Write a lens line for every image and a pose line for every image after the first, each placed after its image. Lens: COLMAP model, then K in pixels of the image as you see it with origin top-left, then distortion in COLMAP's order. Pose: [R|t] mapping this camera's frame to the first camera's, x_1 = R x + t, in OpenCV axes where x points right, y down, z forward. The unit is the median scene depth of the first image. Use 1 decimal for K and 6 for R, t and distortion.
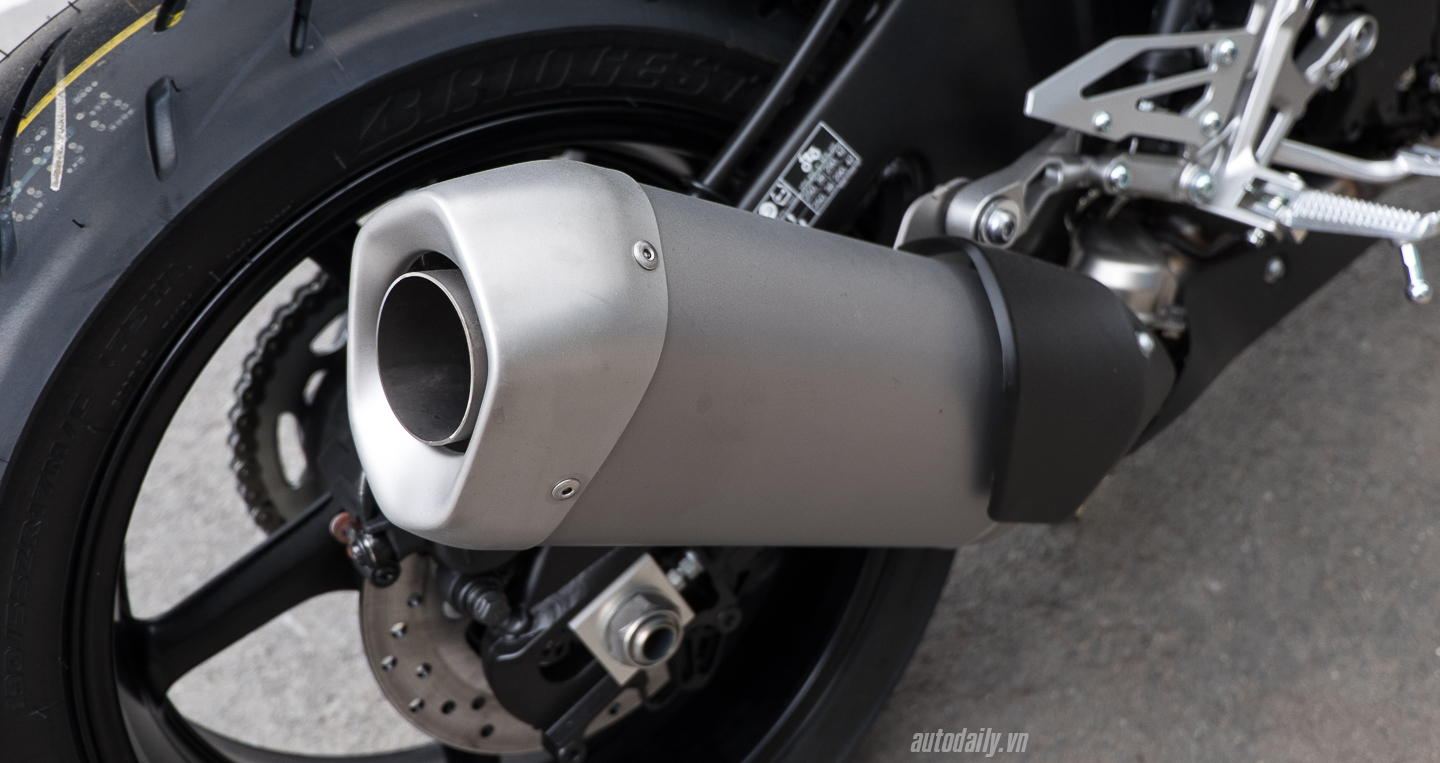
lens RADIAL K [[1287.8, 0, 720.0], [0, 1287.8, 381.5], [0, 0, 1]] dist [0.015885, 0.008577]
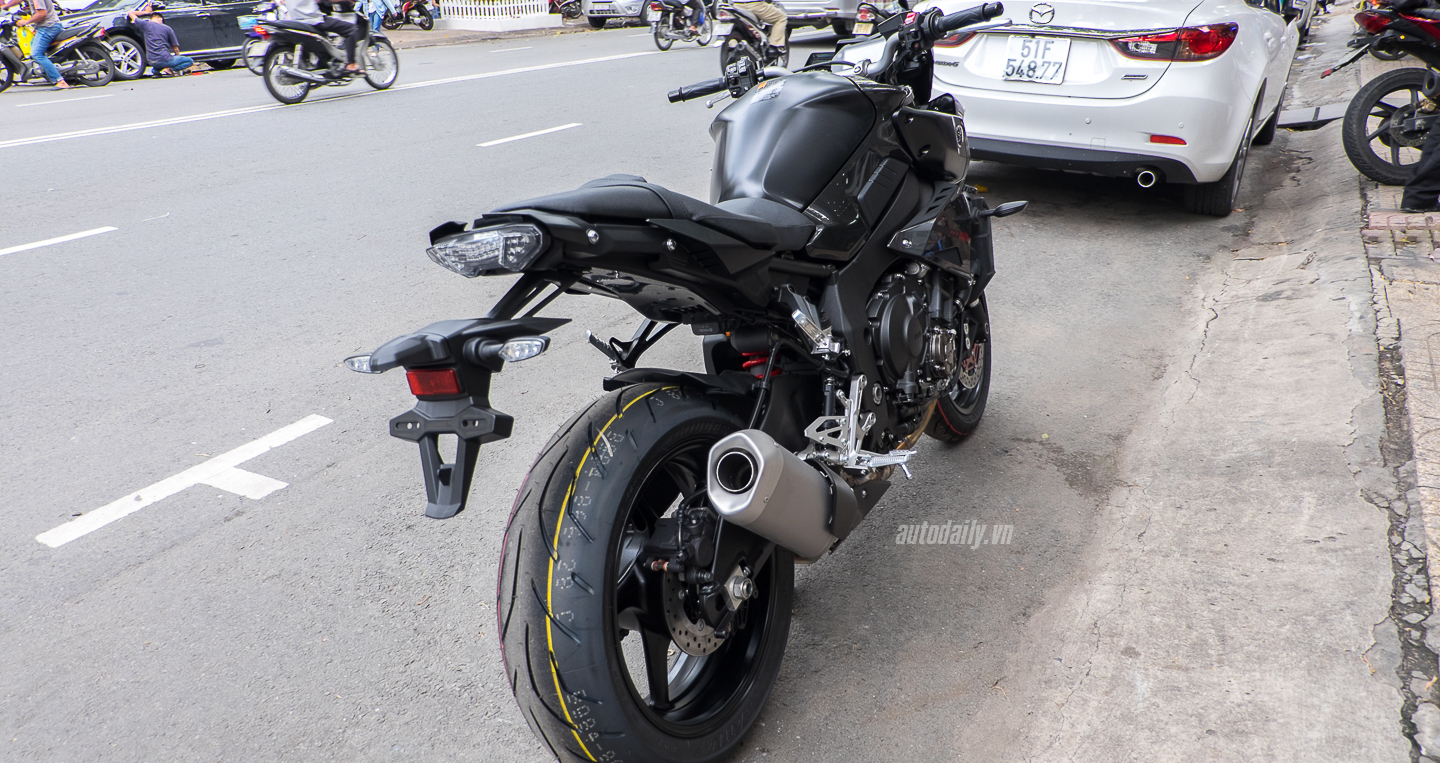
lens RADIAL K [[1264.9, 0, 718.8], [0, 1264.9, 383.0], [0, 0, 1]] dist [-0.009219, -0.003162]
pose [[0.903825, -0.048371, 0.425159, -1.326526], [0.220101, 0.904624, -0.364981, 0.804548], [-0.366954, 0.423457, 0.828268, -1.706073]]
